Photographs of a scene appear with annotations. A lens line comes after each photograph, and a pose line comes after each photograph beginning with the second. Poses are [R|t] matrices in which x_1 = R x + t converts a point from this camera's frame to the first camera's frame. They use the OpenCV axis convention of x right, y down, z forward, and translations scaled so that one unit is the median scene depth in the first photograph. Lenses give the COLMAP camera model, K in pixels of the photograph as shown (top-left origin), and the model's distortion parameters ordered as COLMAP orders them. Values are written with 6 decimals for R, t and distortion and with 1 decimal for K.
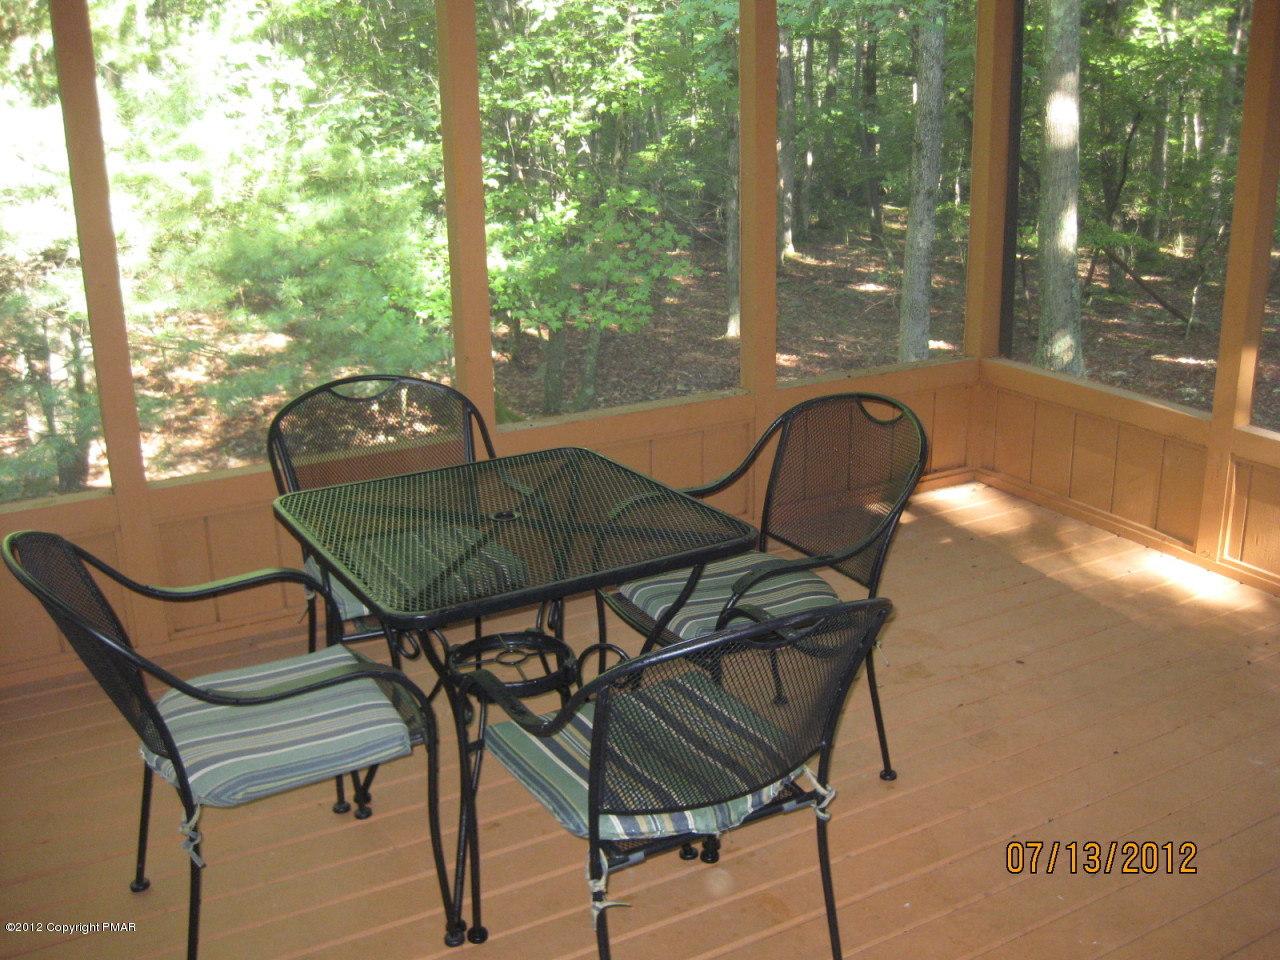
lens RADIAL K [[1323.7, 0, 668.8], [0, 1323.7, 476.6], [0, 0, 1]] dist [-0.181088, 0.151226]
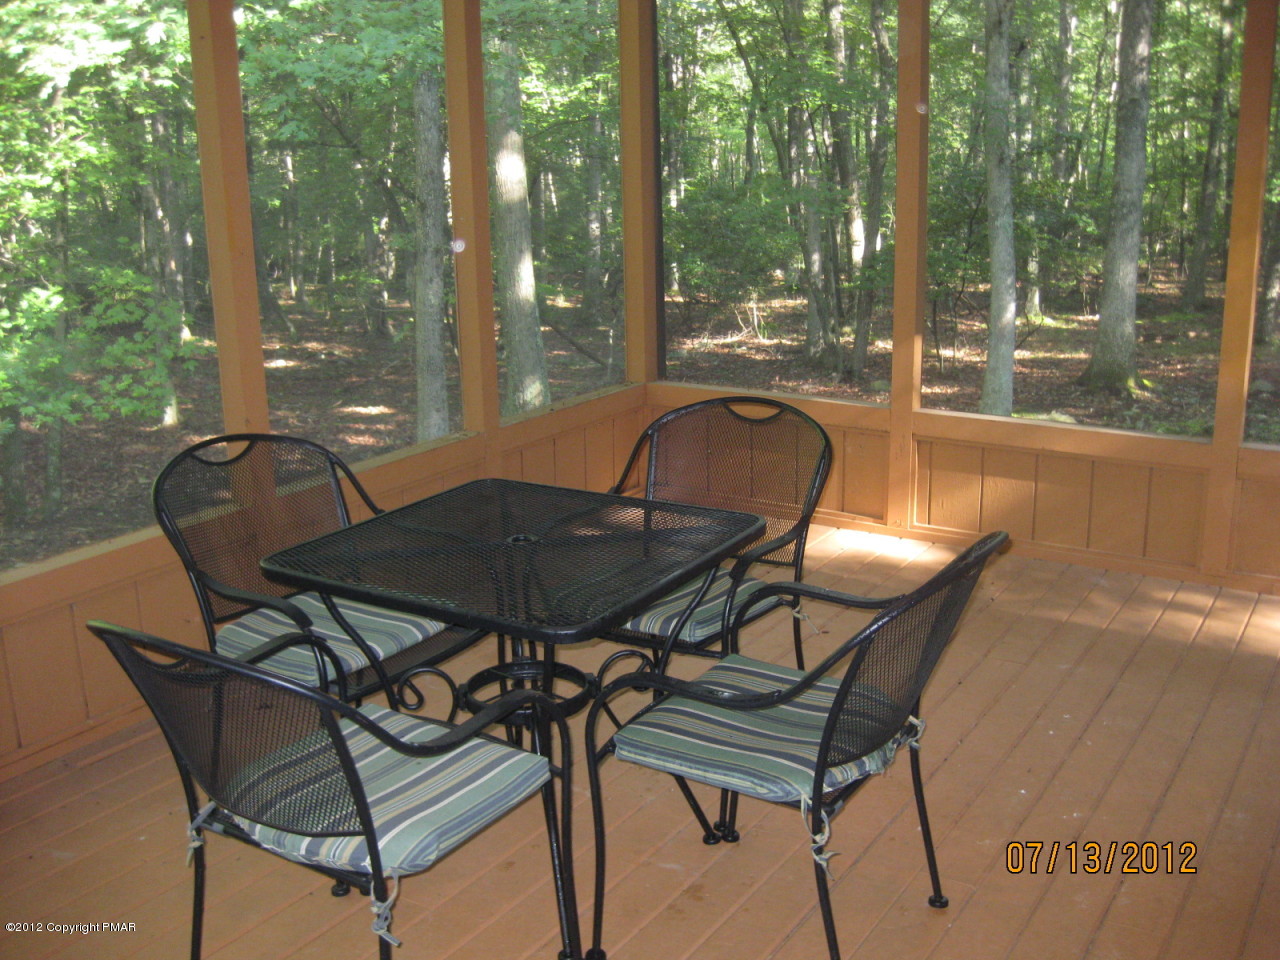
lens RADIAL K [[1323.7, 0, 668.8], [0, 1323.7, 476.6], [0, 0, 1]] dist [-0.181088, 0.151226]
pose [[0.882475, -0.122434, 0.454146, -0.124688], [0.147010, 0.988952, -0.019049, 0.004458], [-0.446796, 0.083574, 0.890724, 0.015890]]
